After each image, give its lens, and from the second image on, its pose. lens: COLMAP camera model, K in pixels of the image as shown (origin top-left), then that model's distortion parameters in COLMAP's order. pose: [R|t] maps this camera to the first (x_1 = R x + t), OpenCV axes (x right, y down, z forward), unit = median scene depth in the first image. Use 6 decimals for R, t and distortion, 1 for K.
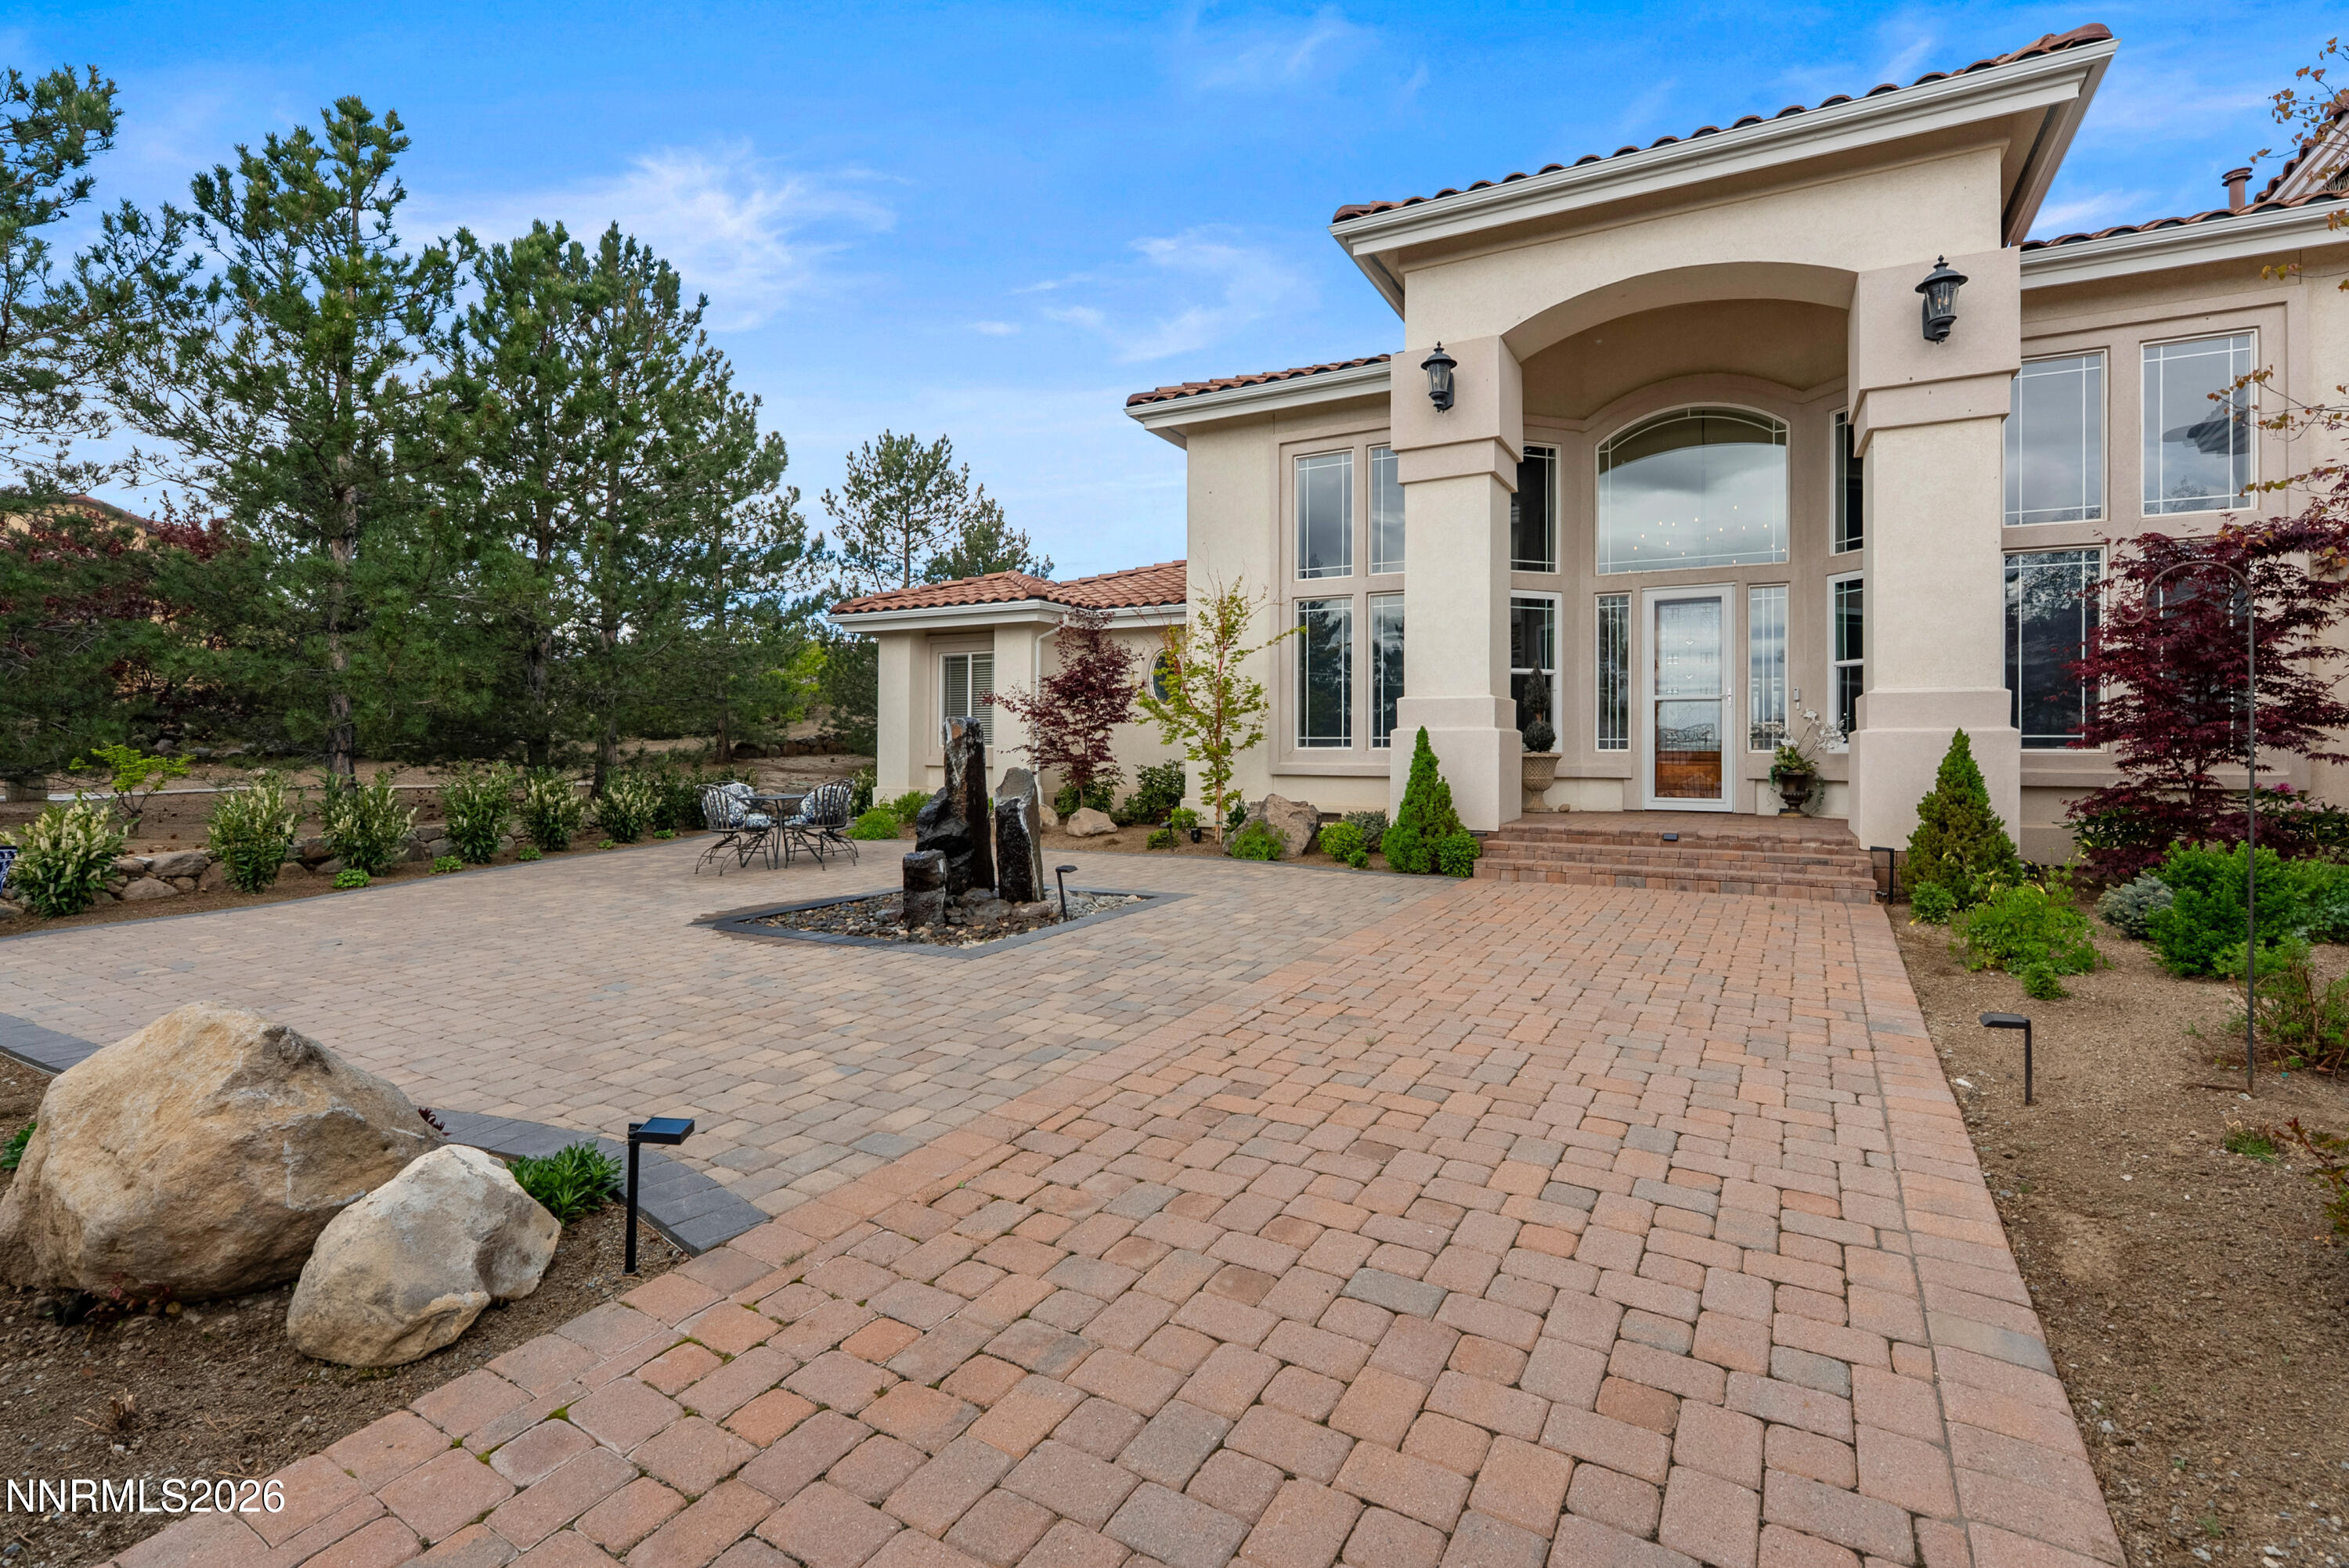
lens RADIAL K [[1095.6, 0, 1177.6], [0, 1095.6, 684.3], [0, 0, 1]] dist [-0.009776, 0.004750]
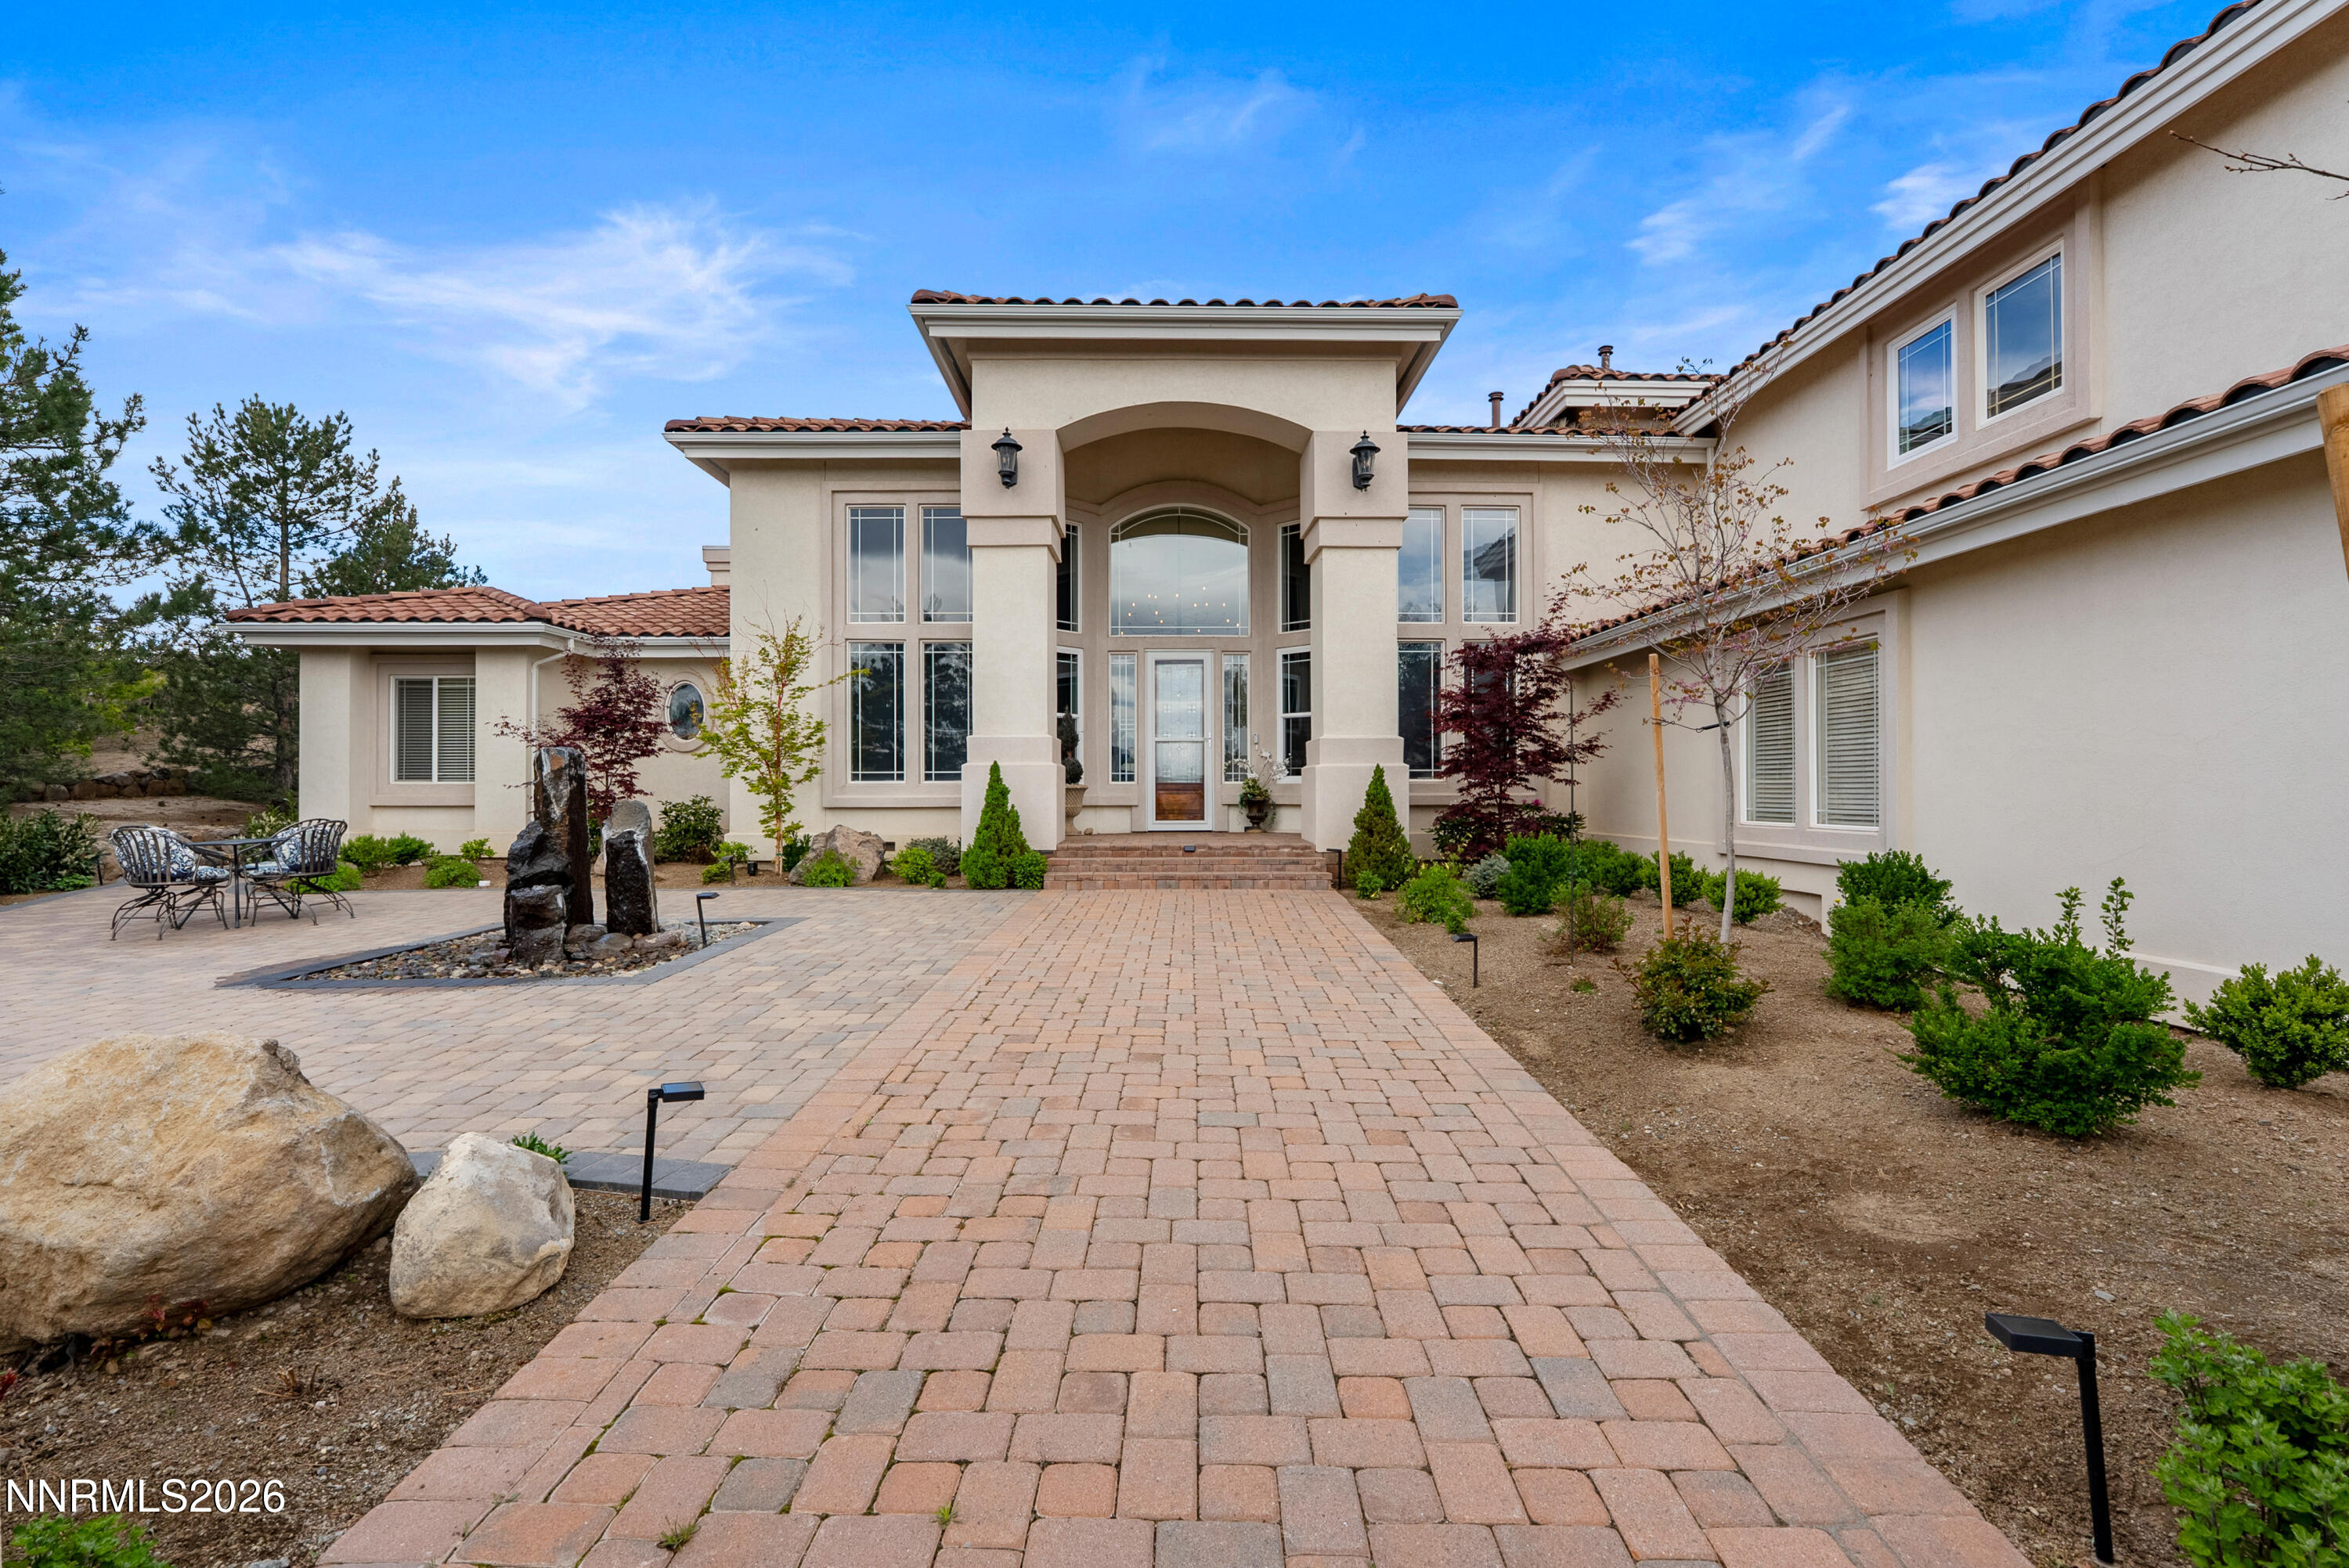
lens RADIAL K [[1095.6, 0, 1177.6], [0, 1095.6, 684.3], [0, 0, 1]] dist [-0.009776, 0.004750]
pose [[0.864212, 0.041061, 0.501449, -0.190538], [-0.022380, 0.998815, -0.043218, 0.003591], [-0.502630, 0.026127, 0.864107, -0.089882]]
